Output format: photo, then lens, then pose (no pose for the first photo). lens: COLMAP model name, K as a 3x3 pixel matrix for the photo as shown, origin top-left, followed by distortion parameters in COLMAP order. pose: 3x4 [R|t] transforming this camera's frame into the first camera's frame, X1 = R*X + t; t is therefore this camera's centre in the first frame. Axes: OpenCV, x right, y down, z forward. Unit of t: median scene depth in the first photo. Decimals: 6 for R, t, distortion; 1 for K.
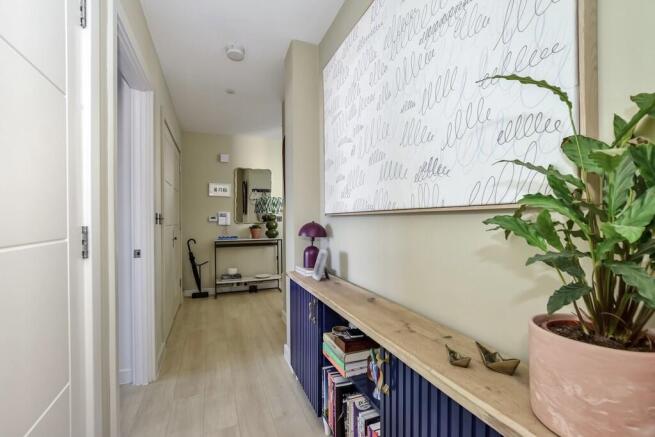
lens RADIAL K [[294.1, 0, 326.5], [0, 294.1, 221.5], [0, 0, 1]] dist [-0.012185, 0.000392]
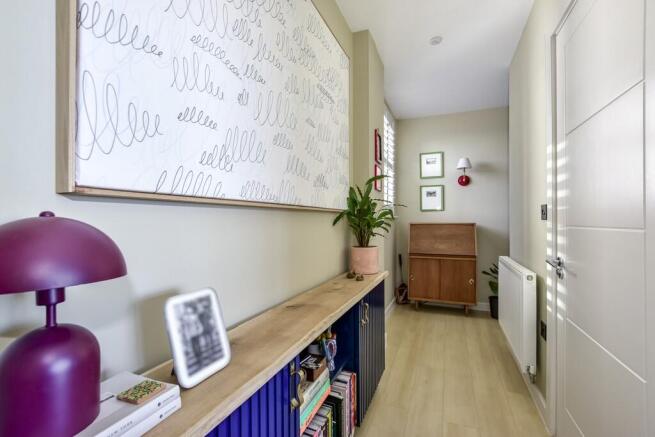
lens RADIAL K [[294.1, 0, 326.8], [0, 294.1, 218.1], [0, 0, 1]] dist [-0.012185, 0.000392]
pose [[-0.716585, 0.010590, 0.697419, -0.548975], [0.008039, 0.999944, -0.006924, 0.011637], [-0.697453, 0.000645, -0.716630, 1.621227]]
